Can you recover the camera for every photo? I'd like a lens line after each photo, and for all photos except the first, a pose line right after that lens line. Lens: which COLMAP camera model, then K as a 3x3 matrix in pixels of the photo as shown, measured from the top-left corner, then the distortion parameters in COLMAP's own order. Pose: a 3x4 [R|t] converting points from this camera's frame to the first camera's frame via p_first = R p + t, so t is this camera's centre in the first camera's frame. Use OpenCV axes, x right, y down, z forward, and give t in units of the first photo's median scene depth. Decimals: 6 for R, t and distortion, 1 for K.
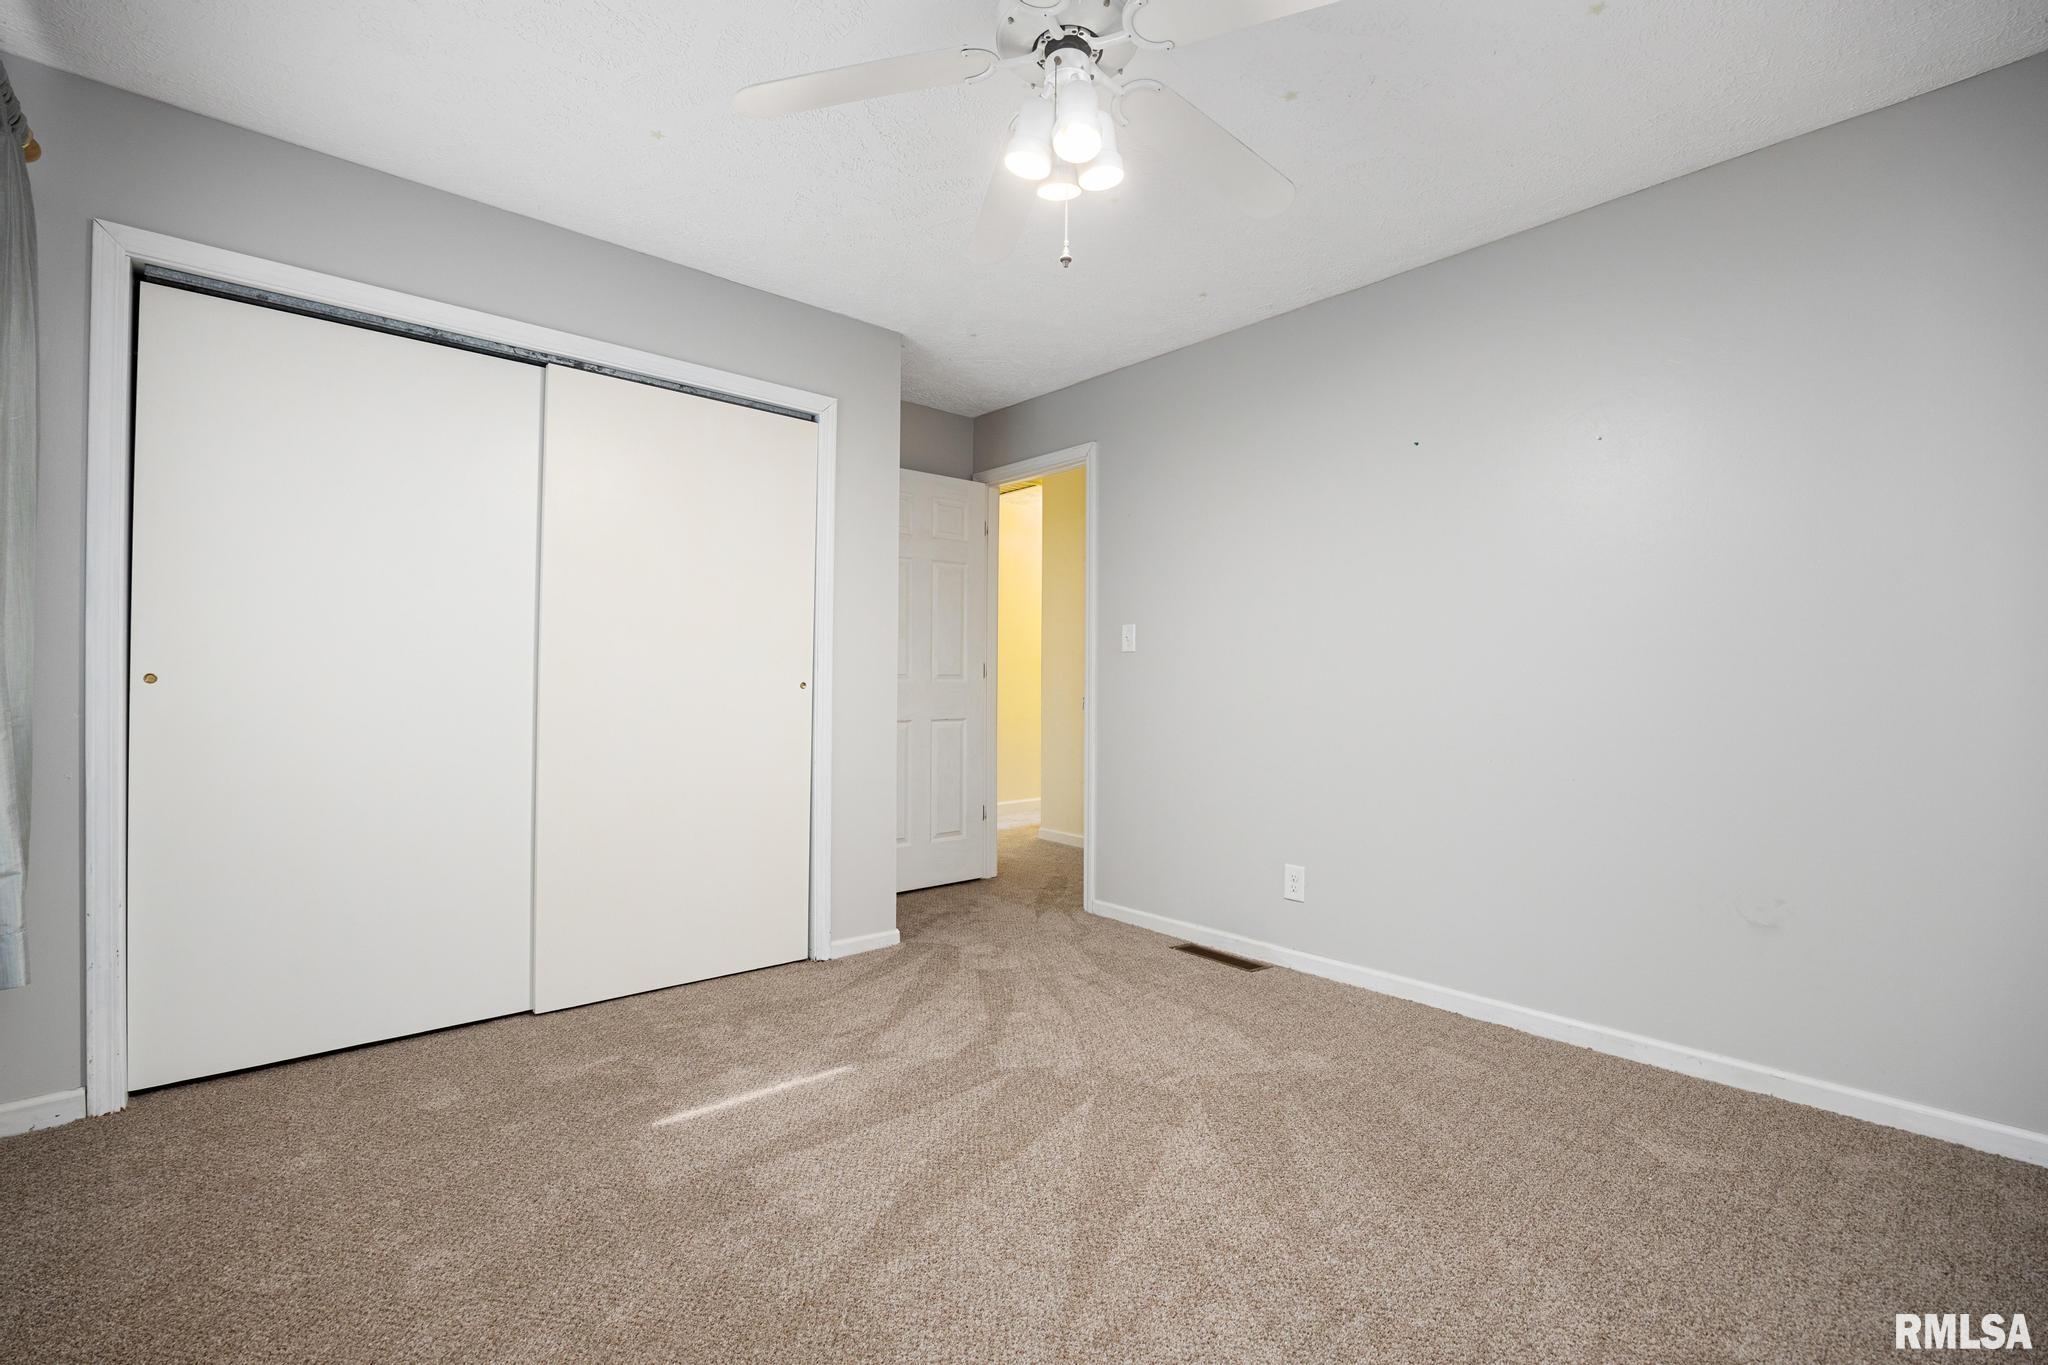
lens RADIAL K [[896.6, 0, 1024.0], [0, 896.6, 682.5], [0, 0, 1]] dist [-0.014909, 0.000446]
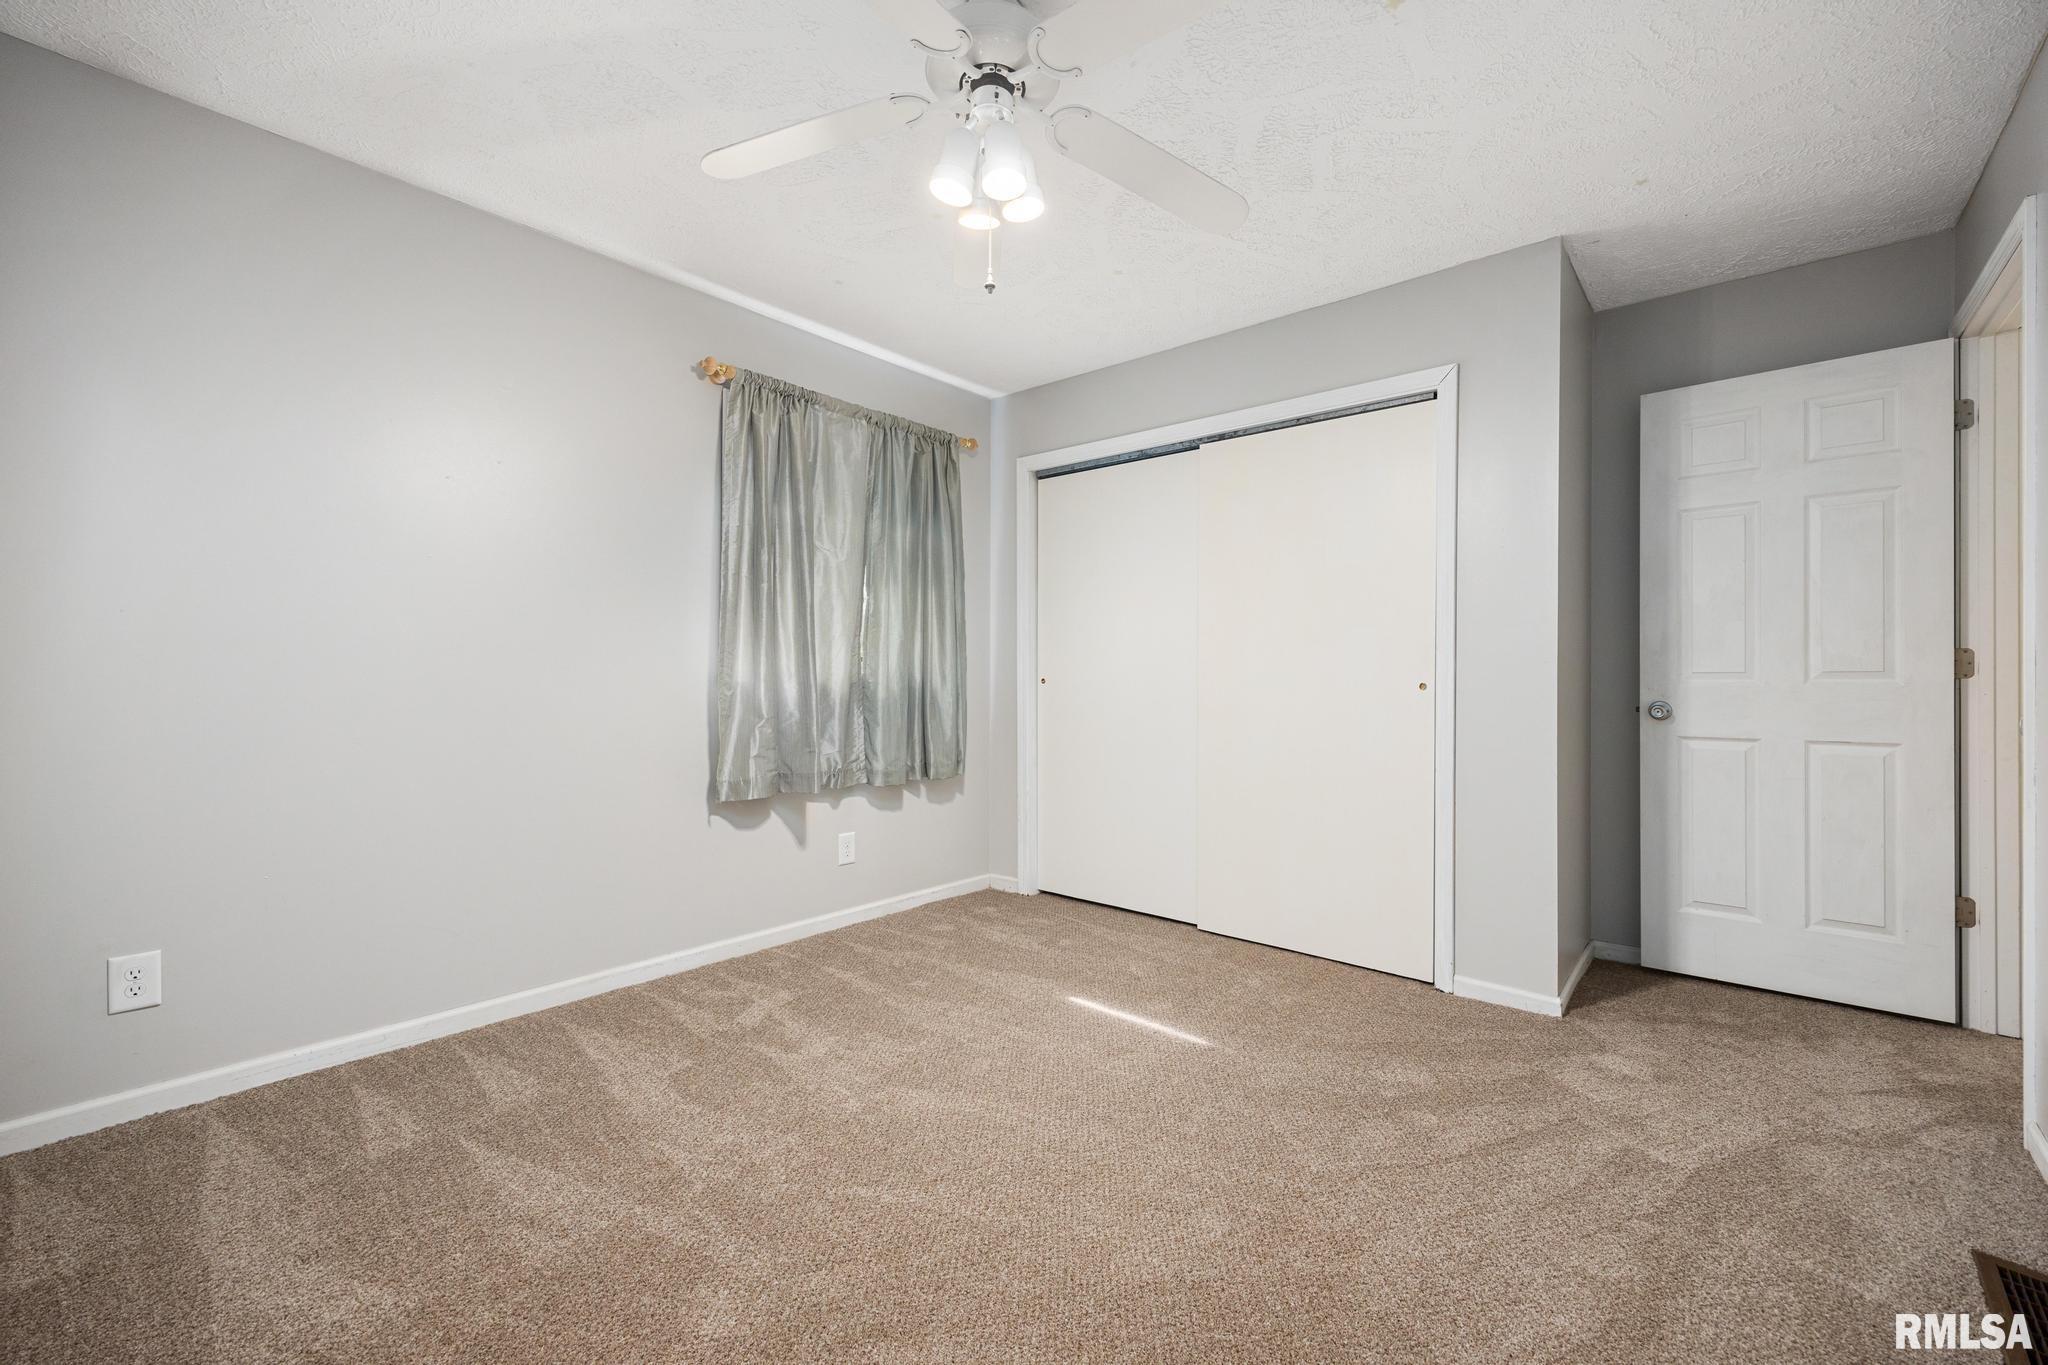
lens RADIAL K [[816.6, 0, 1036.5], [0, 816.6, 678.9], [0, 0, 1]] dist [-0.001640, -0.000240]
pose [[0.150794, -0.006578, -0.988543, 0.559188], [-0.000963, 0.999976, -0.006801, 0.002287], [0.988565, 0.001977, 0.150784, 0.497479]]
